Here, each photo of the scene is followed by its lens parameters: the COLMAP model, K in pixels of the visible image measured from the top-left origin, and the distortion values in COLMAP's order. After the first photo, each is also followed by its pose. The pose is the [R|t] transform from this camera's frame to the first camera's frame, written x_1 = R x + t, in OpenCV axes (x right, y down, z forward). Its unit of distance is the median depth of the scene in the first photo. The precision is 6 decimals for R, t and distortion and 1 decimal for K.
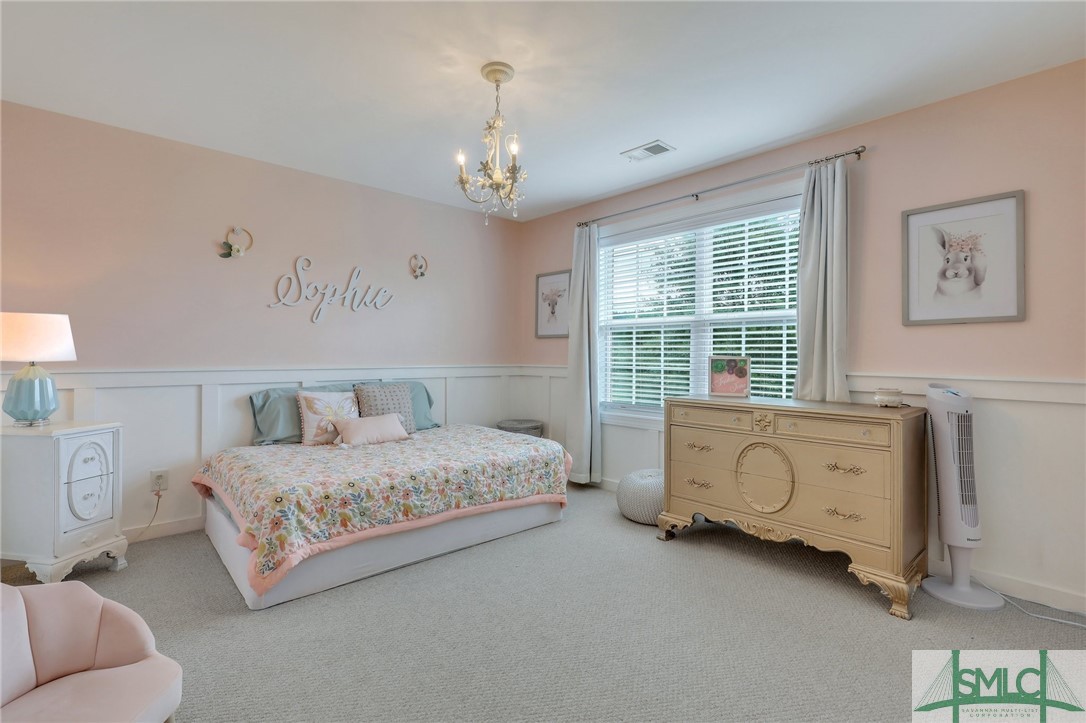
lens RADIAL K [[498.1, 0, 544.9], [0, 498.1, 354.8], [0, 0, 1]] dist [0.000634, -0.001198]
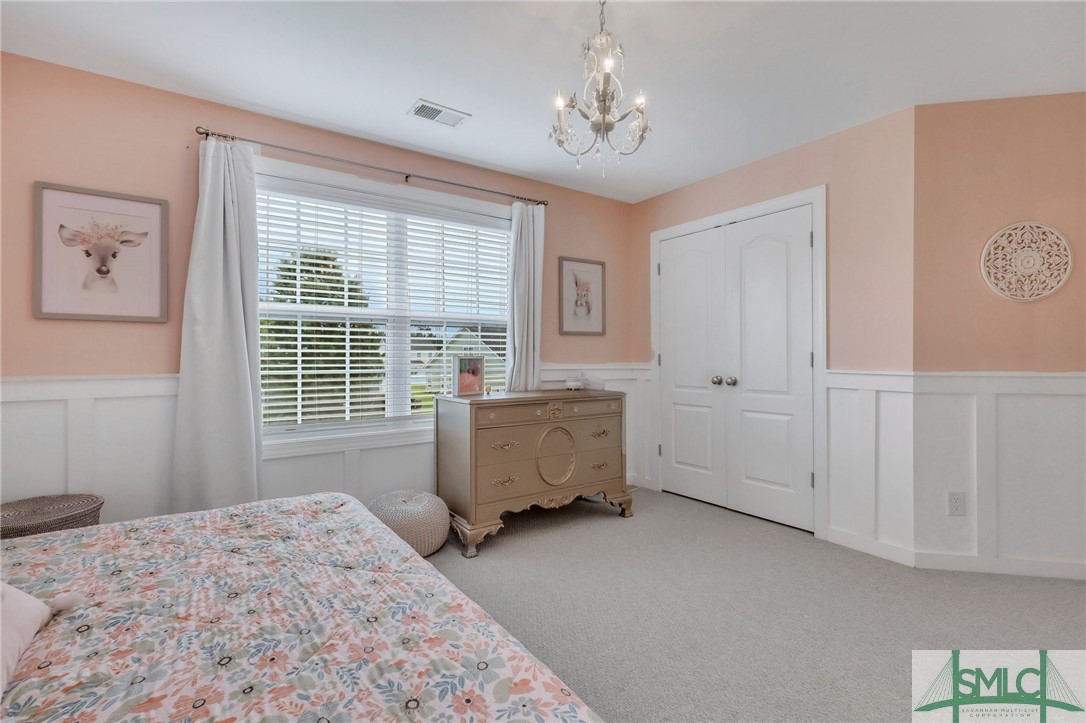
lens RADIAL K [[498.1, 0, 539.1], [0, 498.1, 358.4], [0, 0, 1]] dist [0.000634, -0.001198]
pose [[0.147441, -0.010919, 0.989011, -0.521156], [-0.002101, 0.999933, 0.011353, -0.003198], [-0.989069, -0.003752, 0.147409, 0.600919]]
